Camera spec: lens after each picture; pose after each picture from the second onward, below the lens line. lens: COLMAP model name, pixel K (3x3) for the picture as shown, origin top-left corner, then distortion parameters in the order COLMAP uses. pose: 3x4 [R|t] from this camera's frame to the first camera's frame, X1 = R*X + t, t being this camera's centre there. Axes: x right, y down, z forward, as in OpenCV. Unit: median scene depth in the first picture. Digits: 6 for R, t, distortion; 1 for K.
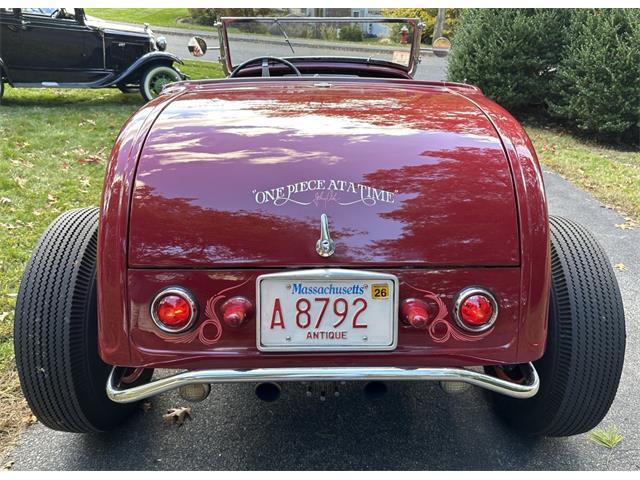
lens RADIAL K [[413.7, 0, 313.4], [0, 413.7, 246.3], [0, 0, 1]] dist [0.019762, -0.023122]
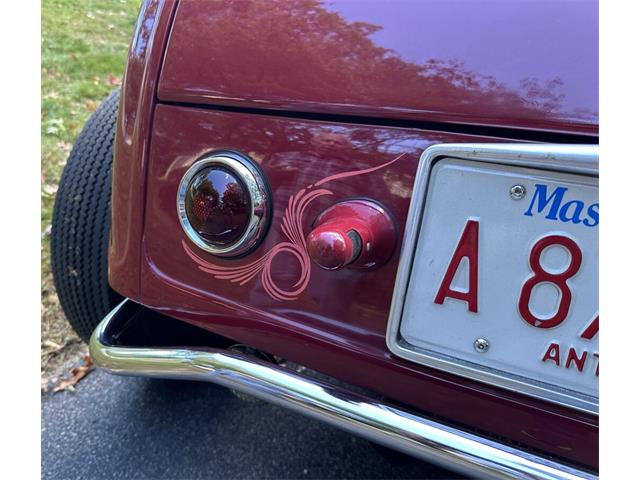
lens RADIAL K [[413.7, 0, 320.1], [0, 413.7, 241.3], [0, 0, 1]] dist [0.019762, -0.023122]
pose [[0.913215, 0.204855, -0.352238, -0.078756], [-0.177246, 0.978078, 0.109303, 0.127256], [0.366908, -0.037384, 0.929506, 0.641816]]
